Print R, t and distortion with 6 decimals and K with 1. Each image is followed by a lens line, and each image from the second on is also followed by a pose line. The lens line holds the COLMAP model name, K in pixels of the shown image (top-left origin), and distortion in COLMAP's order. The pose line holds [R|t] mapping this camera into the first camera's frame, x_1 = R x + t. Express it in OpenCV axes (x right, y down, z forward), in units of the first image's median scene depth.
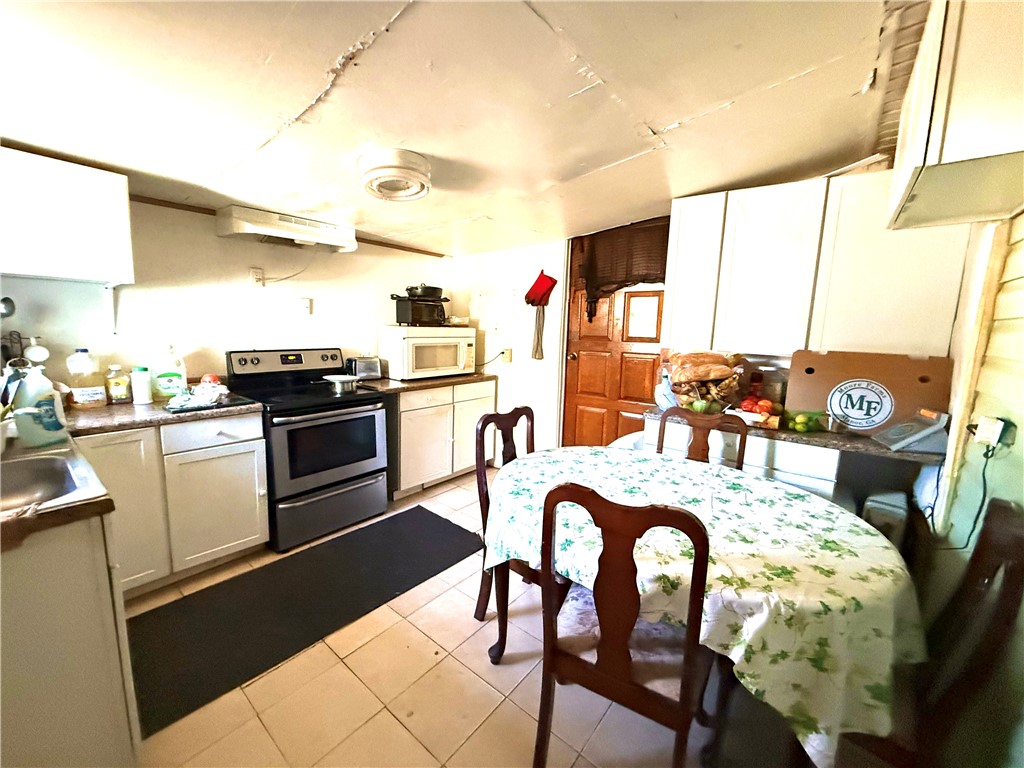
lens RADIAL K [[407.1, 0, 509.8], [0, 407.1, 383.0], [0, 0, 1]] dist [0.000370, -0.000476]
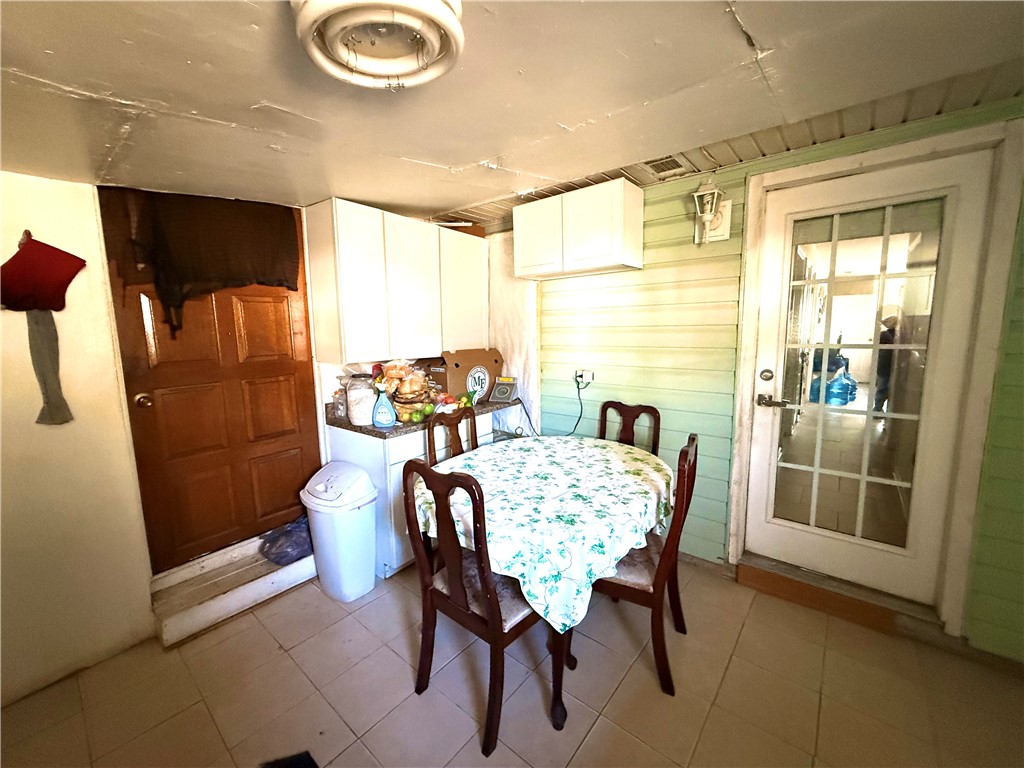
lens RADIAL K [[407.1, 0, 509.9], [0, 407.1, 382.7], [0, 0, 1]] dist [0.000370, -0.000476]
pose [[0.012032, -0.160516, 0.986960, -0.690059], [0.158358, 0.974881, 0.156621, -0.172622], [-0.987308, 0.154409, 0.037149, 0.831908]]
